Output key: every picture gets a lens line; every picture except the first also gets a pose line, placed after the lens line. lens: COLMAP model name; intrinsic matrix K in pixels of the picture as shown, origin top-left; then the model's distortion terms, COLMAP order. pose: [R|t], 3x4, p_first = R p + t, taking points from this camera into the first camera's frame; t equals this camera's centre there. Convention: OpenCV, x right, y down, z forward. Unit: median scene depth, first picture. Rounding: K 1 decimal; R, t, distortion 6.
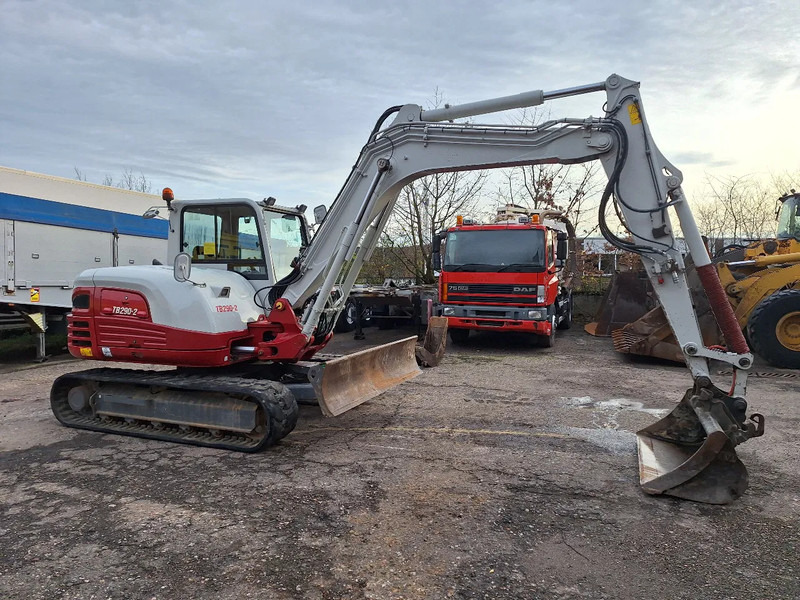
lens RADIAL K [[547.9, 0, 413.1], [0, 547.9, 299.6], [0, 0, 1]] dist [0.136374, -0.192558]
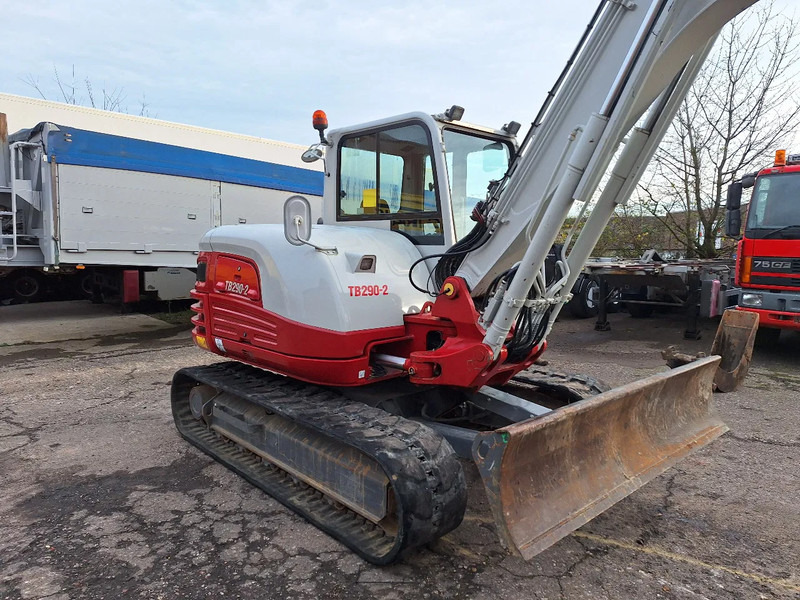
lens RADIAL K [[550.9, 0, 404.3], [0, 550.9, 303.8], [0, 0, 1]] dist [0.071977, -0.062704]
pose [[0.901913, 0.052525, -0.428711, -0.041563], [-0.028578, 0.997660, 0.062110, -0.007803], [0.430971, -0.043766, 0.901304, 0.462746]]
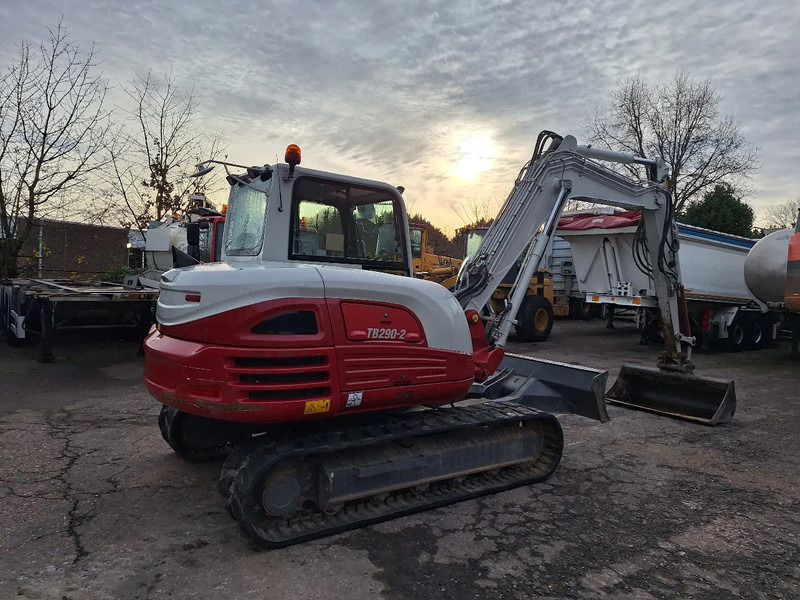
lens RADIAL K [[547.9, 0, 413.1], [0, 547.9, 299.6], [0, 0, 1]] dist [0.136374, -0.192558]
pose [[0.544243, -0.007124, 0.838898, -1.010683], [-0.001809, 0.999952, 0.009666, -0.026688], [-0.838926, -0.006778, 0.544203, 0.585800]]
